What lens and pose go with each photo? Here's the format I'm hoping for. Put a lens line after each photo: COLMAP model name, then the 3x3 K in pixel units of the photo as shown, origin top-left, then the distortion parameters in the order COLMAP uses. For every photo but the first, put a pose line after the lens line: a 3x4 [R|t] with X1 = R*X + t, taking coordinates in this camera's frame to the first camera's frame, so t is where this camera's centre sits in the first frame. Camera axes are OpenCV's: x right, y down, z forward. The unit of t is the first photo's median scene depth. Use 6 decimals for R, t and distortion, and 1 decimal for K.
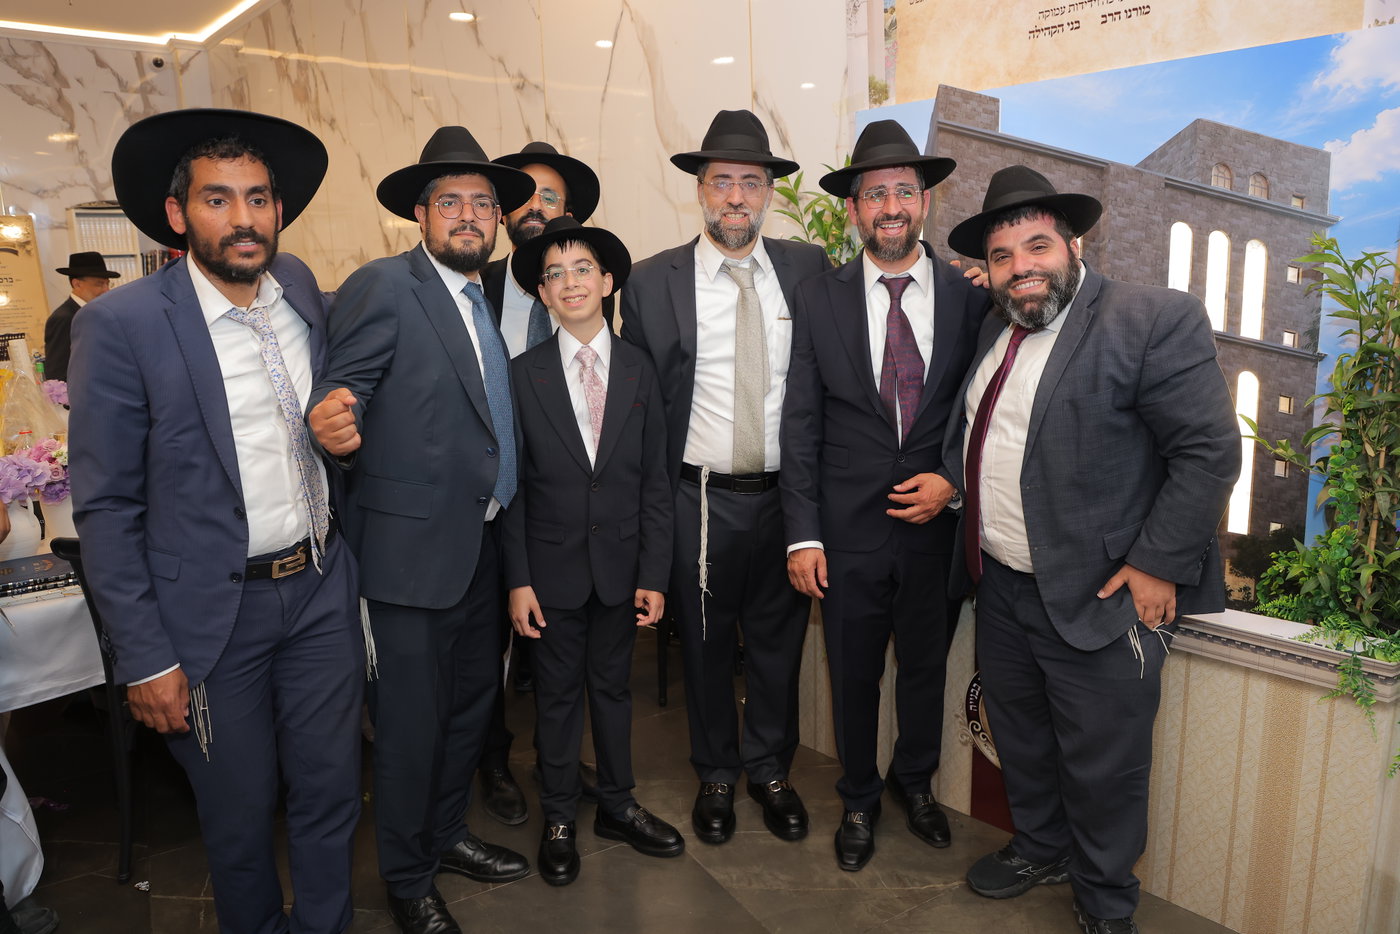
lens RADIAL K [[963.8, 0, 700.0], [0, 963.8, 467.0], [0, 0, 1]] dist [-0.071788, 0.039229]
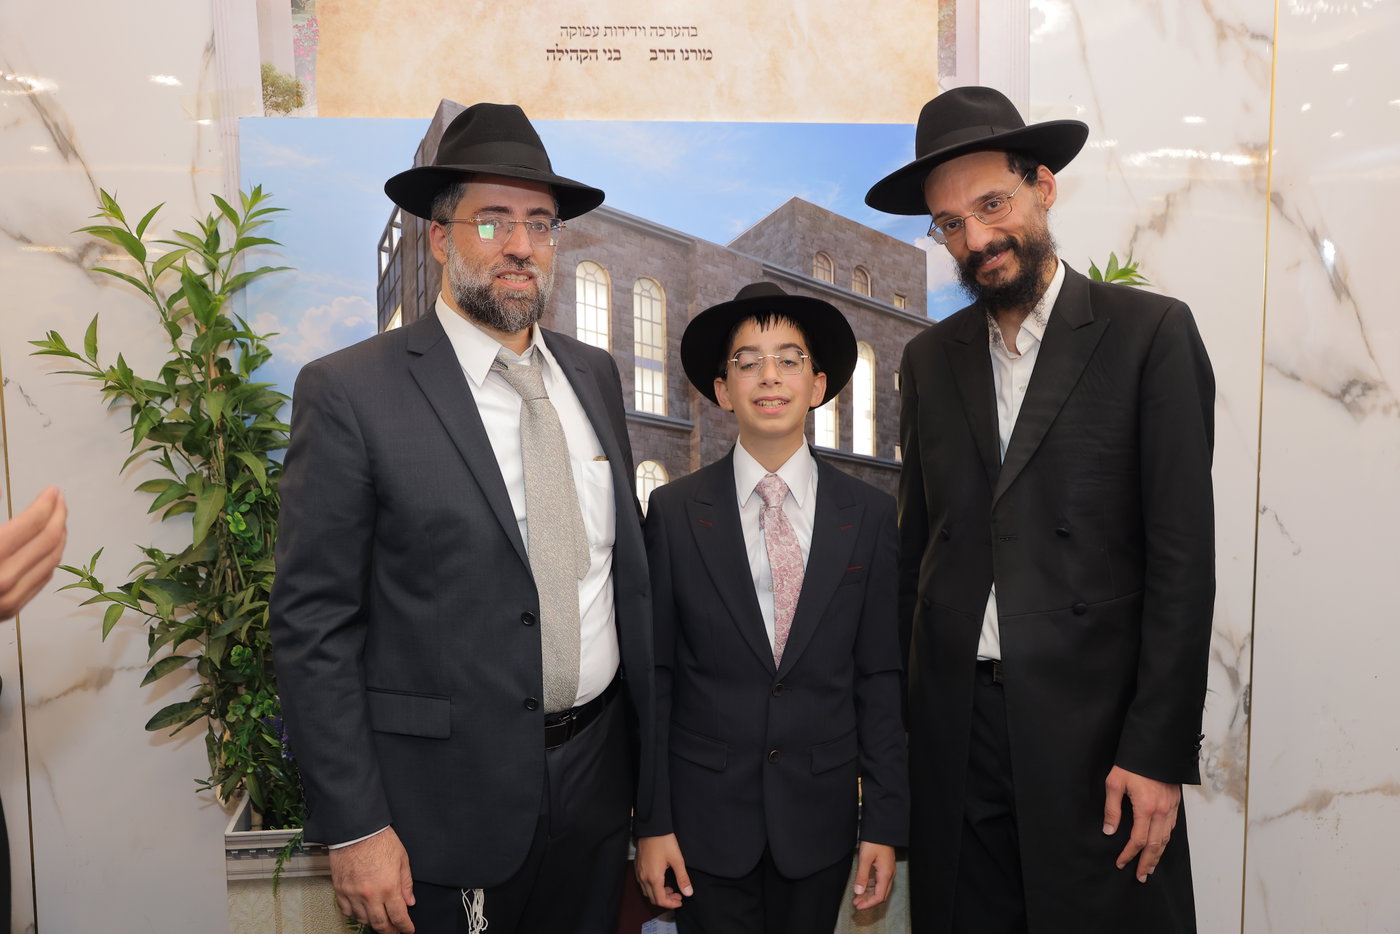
lens RADIAL K [[1146.3, 0, 699.8], [0, 1146.3, 461.7], [0, 0, 1]] dist [-0.017707, 0.042732]
pose [[0.607244, -0.056464, 0.792507, -0.325669], [0.151057, 0.987482, -0.045389, -0.103327], [-0.780024, 0.147276, 0.608172, 0.472873]]
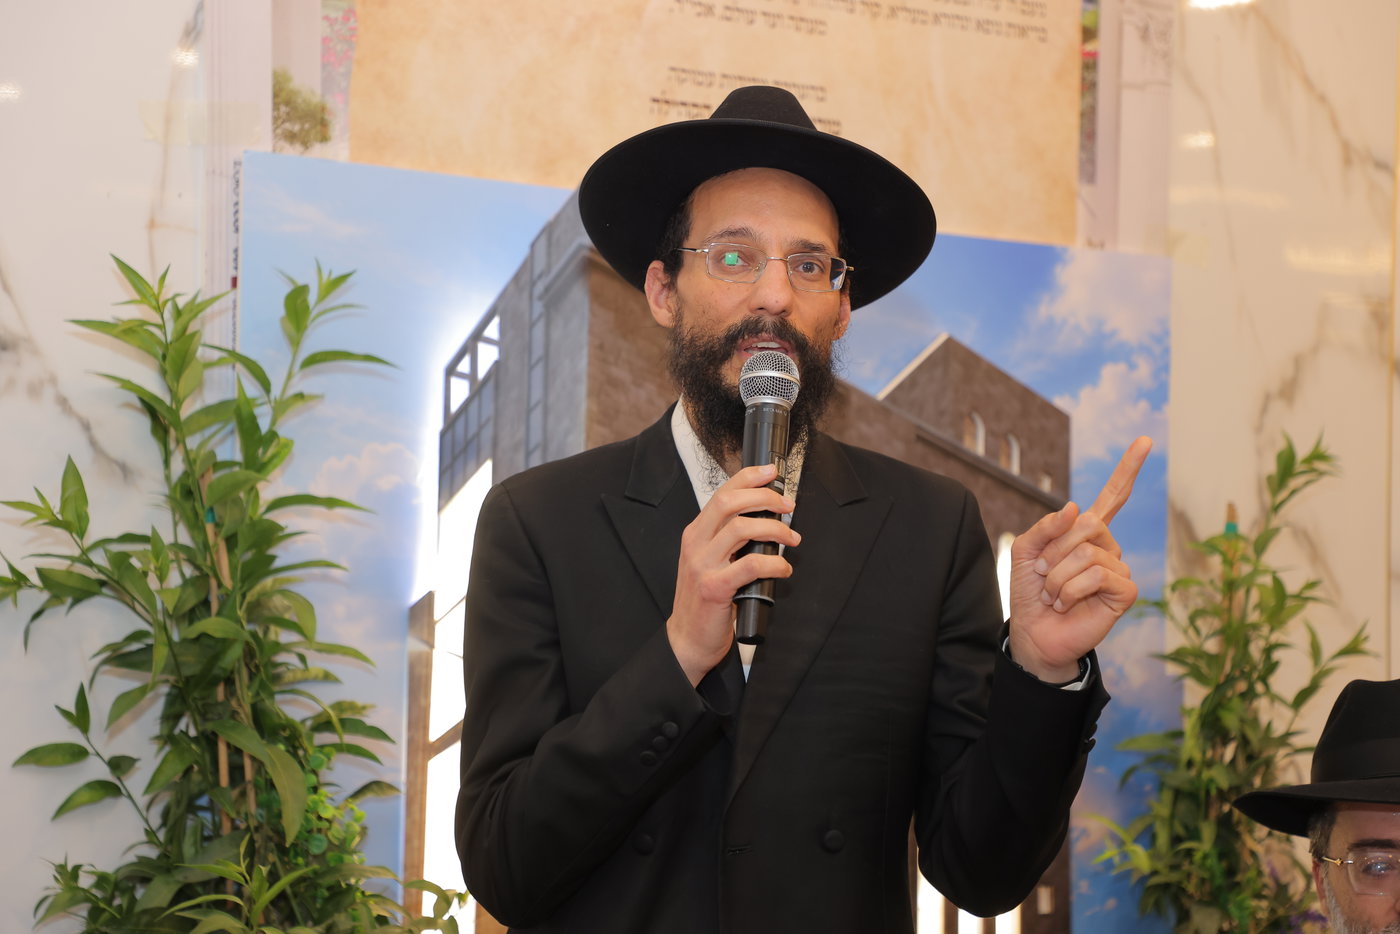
lens RADIAL K [[2449.4, 0, 700.0], [0, 2449.4, 467.0], [0, 0, 1]] dist [0.321405, -0.187653]
pose [[0.130899, 0.051812, 0.990041, -1.022729], [0.170669, 0.982547, -0.073985, -0.191390], [-0.976595, 0.178654, 0.119772, 0.955248]]
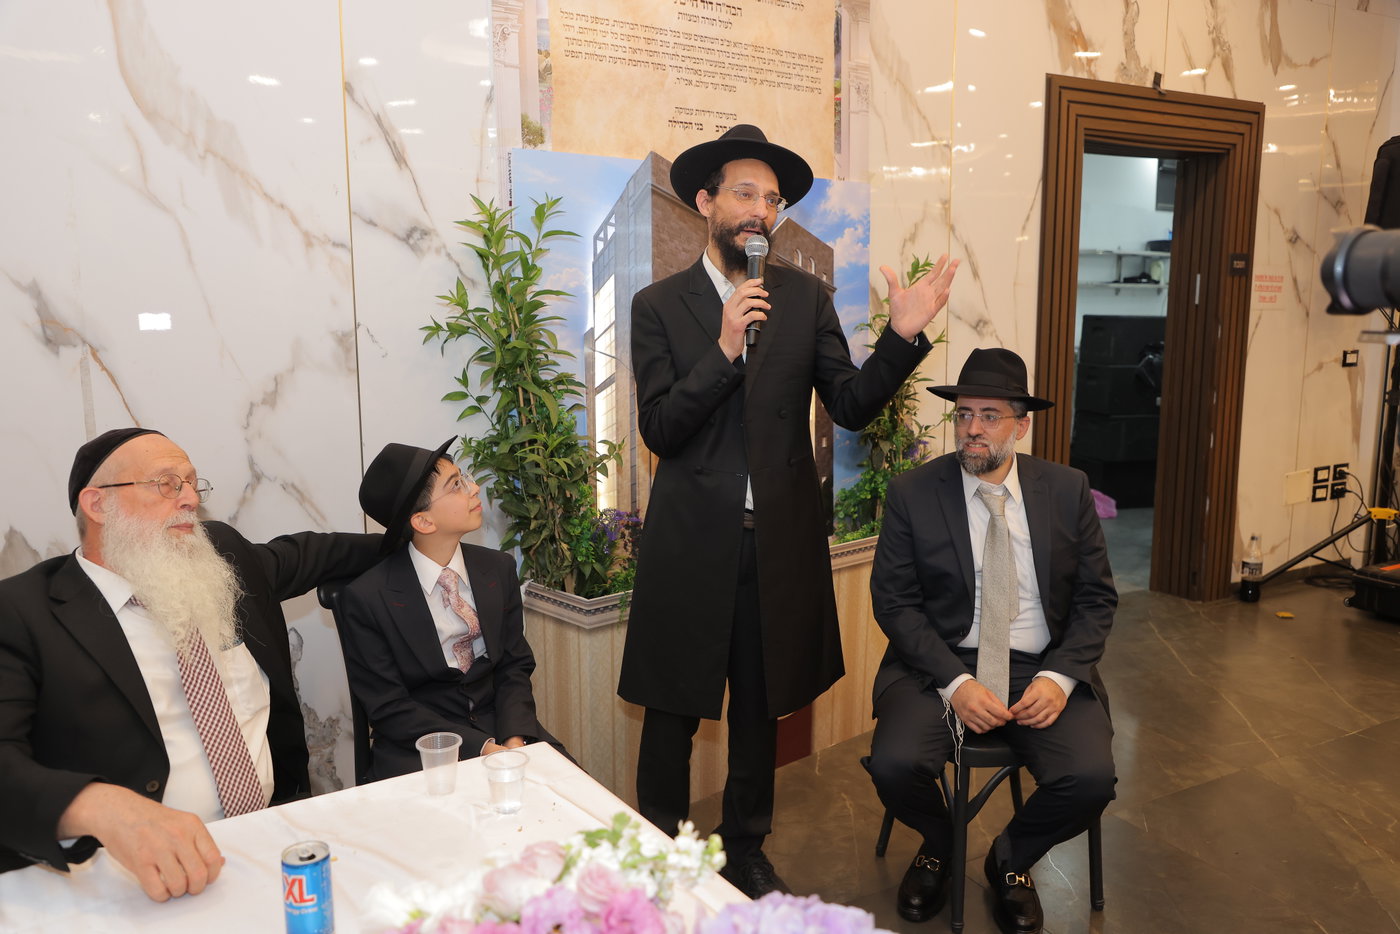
lens RADIAL K [[1056.9, 0, 700.0], [0, 1056.9, 467.0], [0, 0, 1]] dist [-0.045695, 0.045775]
pose [[0.048887, -0.130174, 0.990285, -1.141105], [0.202413, 0.972189, 0.117803, -0.205274], [-0.978079, 0.194688, 0.073876, 1.059575]]
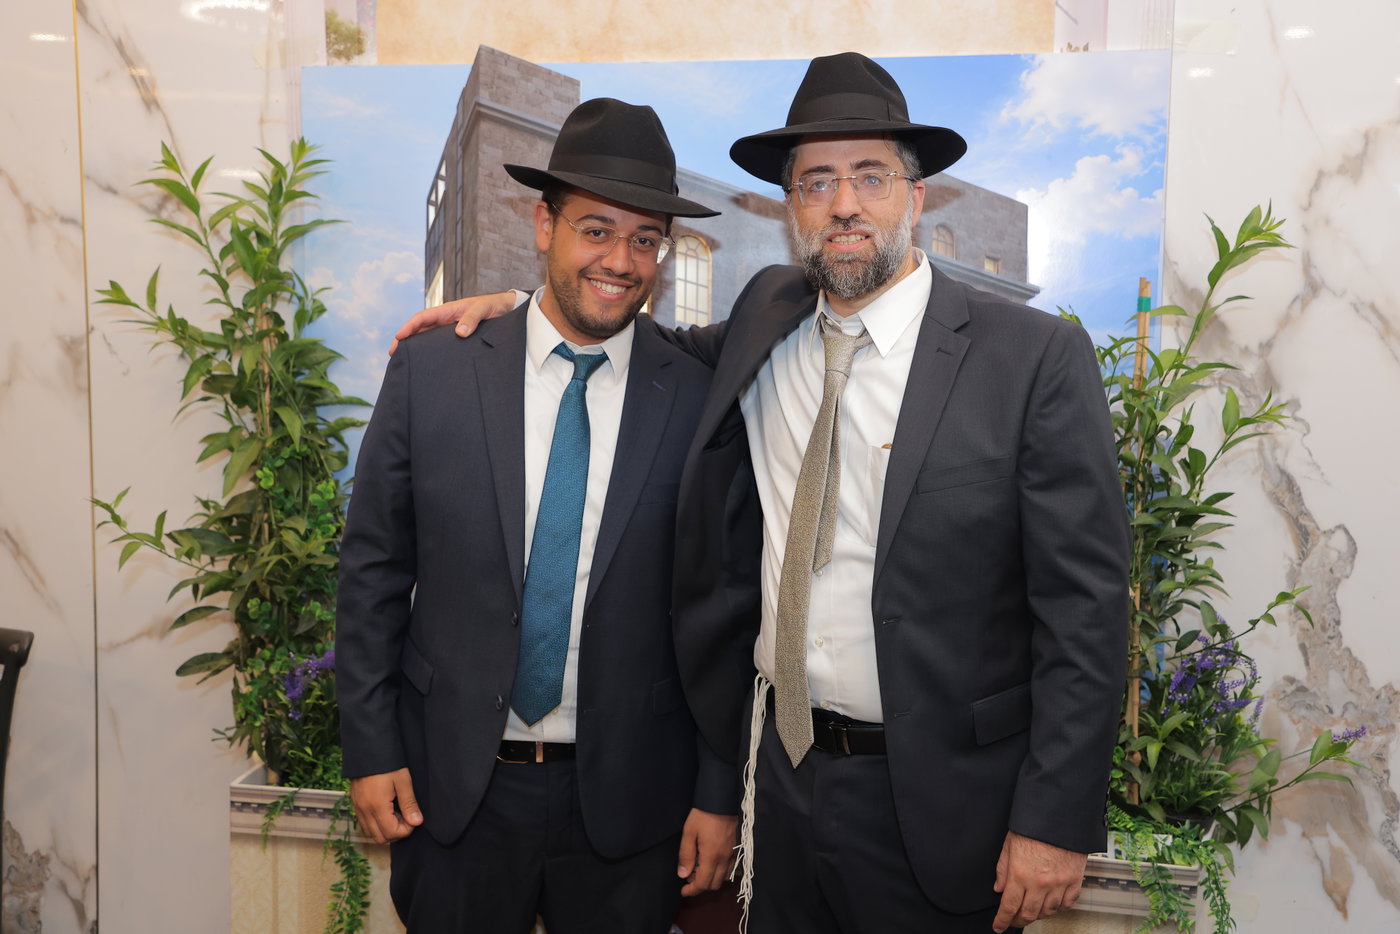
lens RADIAL K [[1453.0, 0, 695.4], [0, 1453.0, 463.0], [0, 0, 1]] dist [0.079014, 0.026226]
pose [[0.810914, -0.017776, 0.584895, -0.235225], [0.079092, 0.993696, -0.079456, -0.044512], [-0.579795, 0.110692, 0.807208, 0.187810]]
